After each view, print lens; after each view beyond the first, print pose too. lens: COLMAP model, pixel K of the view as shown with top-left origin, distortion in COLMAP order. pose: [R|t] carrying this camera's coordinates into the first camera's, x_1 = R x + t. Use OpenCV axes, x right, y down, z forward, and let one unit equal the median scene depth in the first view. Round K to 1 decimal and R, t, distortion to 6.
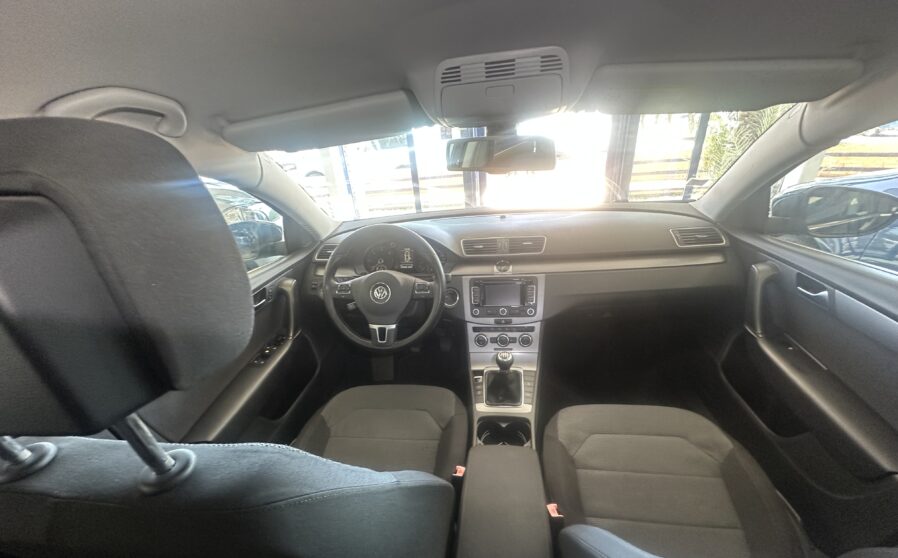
lens RADIAL K [[356.4, 0, 448.9], [0, 356.4, 332.9], [0, 0, 1]] dist [-0.002372, 0.000071]
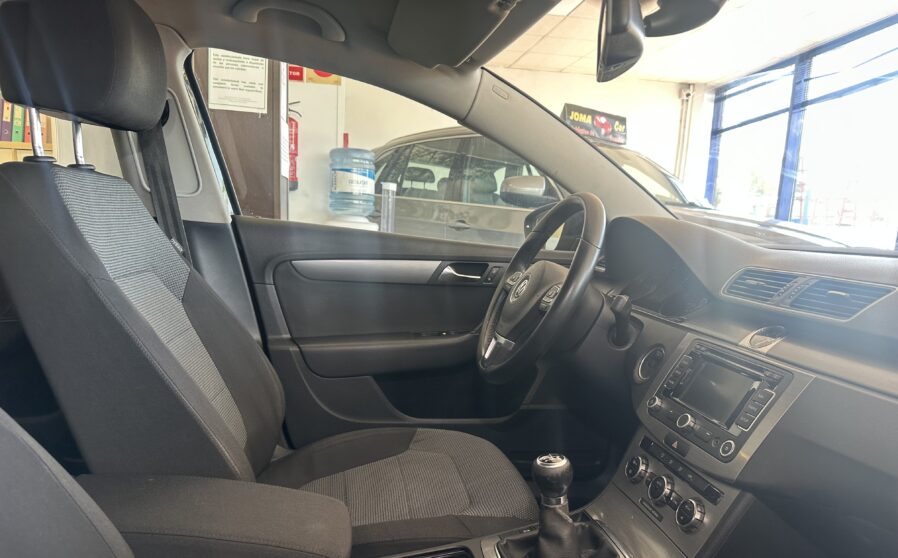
lens RADIAL K [[633.6, 0, 451.4], [0, 633.6, 329.1], [0, 0, 1]] dist [0.109666, -0.148535]
pose [[0.273876, 0.251267, -0.928363, 0.738703], [-0.543062, 0.837067, 0.066349, -0.051750], [0.793773, 0.485987, 0.365706, 0.466397]]
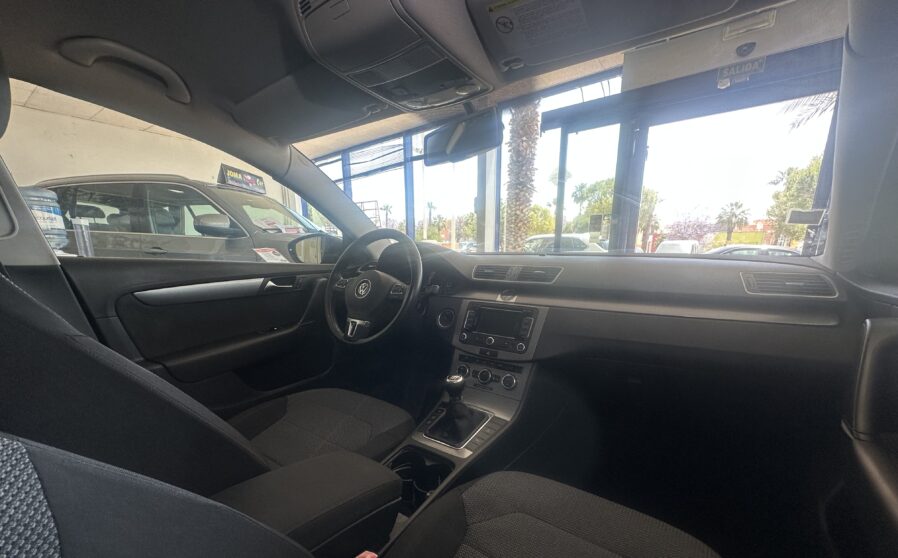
lens RADIAL K [[358.4, 0, 447.8], [0, 358.4, 331.8], [0, 0, 1]] dist [-0.001493, -0.000096]
pose [[0.876071, 0.183495, -0.445903, 0.440064], [-0.296959, 0.933897, -0.199129, 0.119216], [0.379888, 0.306866, 0.872650, 0.212925]]
